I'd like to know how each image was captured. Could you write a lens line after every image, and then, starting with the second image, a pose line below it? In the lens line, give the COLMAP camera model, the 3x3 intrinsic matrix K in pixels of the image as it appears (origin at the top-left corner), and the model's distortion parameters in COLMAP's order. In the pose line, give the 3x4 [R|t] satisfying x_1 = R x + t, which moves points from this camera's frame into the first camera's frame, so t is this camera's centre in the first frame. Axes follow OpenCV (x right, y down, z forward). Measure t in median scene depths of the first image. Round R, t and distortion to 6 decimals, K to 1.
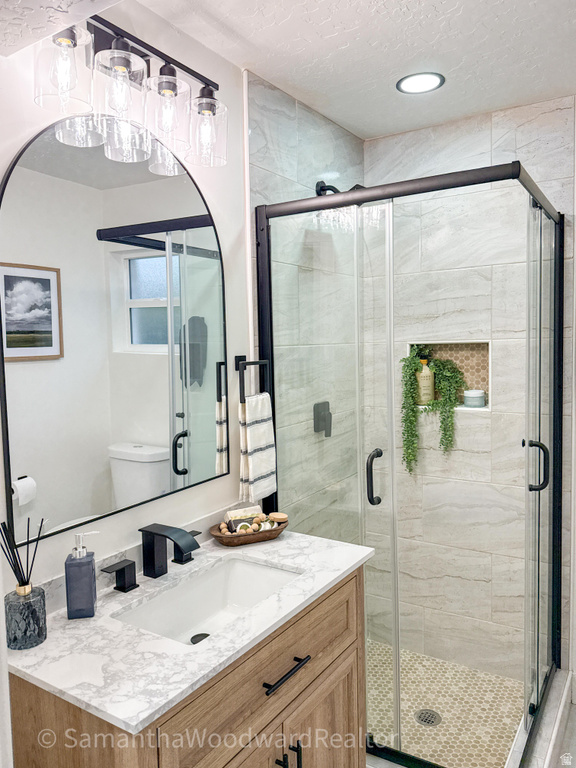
lens RADIAL K [[566.7, 0, 288.0], [0, 566.7, 384.0], [0, 0, 1]] dist [0.078086, -0.118413]
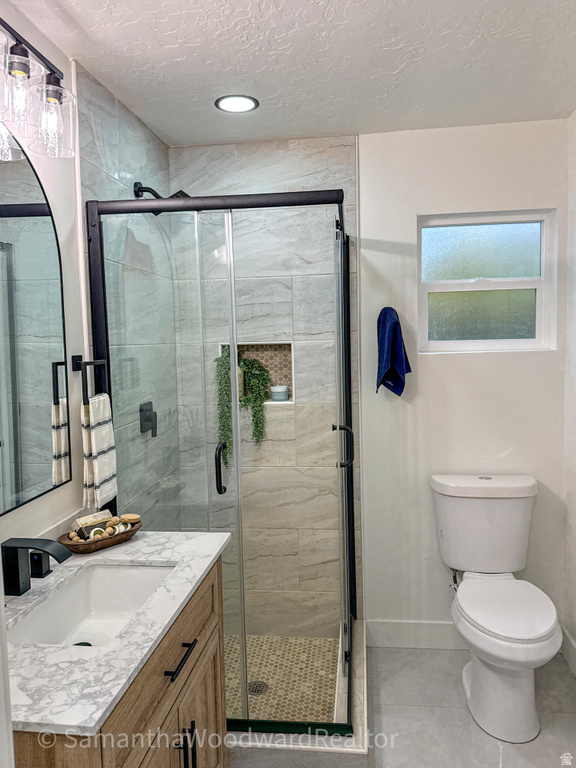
lens RADIAL K [[566.7, 0, 288.0], [0, 566.7, 384.0], [0, 0, 1]] dist [0.078086, -0.118413]
pose [[0.902711, -0.031685, 0.429079, -0.173590], [0.035357, 0.999375, -0.000588, 0.010594], [-0.428792, 0.015702, 0.903267, -0.017385]]
